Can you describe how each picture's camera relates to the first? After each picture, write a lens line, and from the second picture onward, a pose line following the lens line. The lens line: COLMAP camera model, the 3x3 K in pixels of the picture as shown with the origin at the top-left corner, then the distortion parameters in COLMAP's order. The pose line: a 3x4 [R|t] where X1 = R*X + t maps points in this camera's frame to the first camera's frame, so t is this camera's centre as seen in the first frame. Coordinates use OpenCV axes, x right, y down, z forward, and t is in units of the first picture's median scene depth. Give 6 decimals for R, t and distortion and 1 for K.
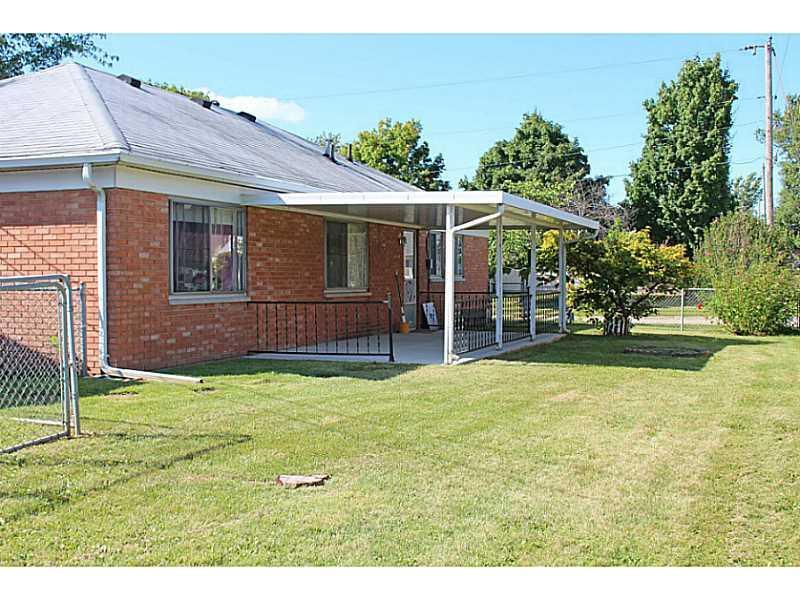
lens RADIAL K [[920.0, 0, 400.0], [0, 920.0, 300.0], [0, 0, 1]] dist [-0.090784, -0.004148]
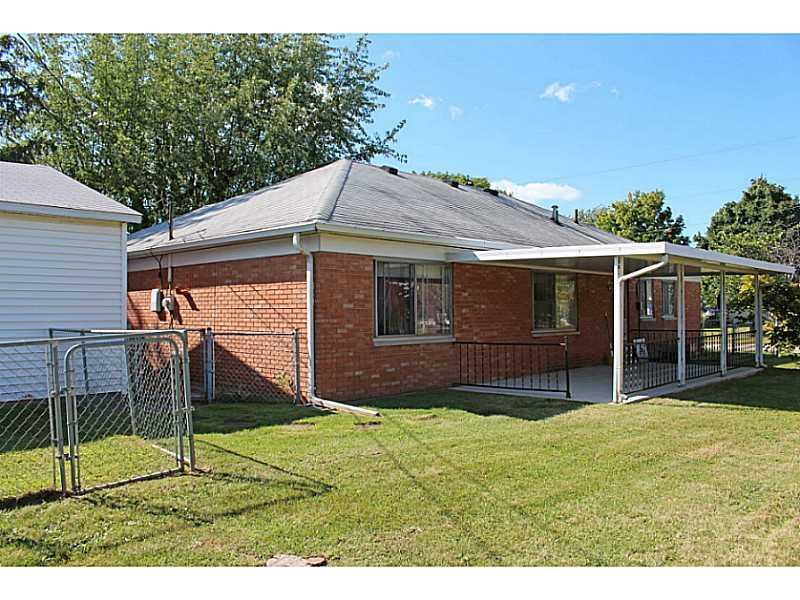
lens RADIAL K [[656.5, 0, 400.0], [0, 656.5, 300.0], [0, 0, 1]] dist [-0.157788, 0.132703]
pose [[0.923606, -0.011827, -0.383162, 0.105471], [-0.004542, 0.999116, -0.041789, -0.018039], [0.383317, 0.040337, 0.922736, 0.191539]]
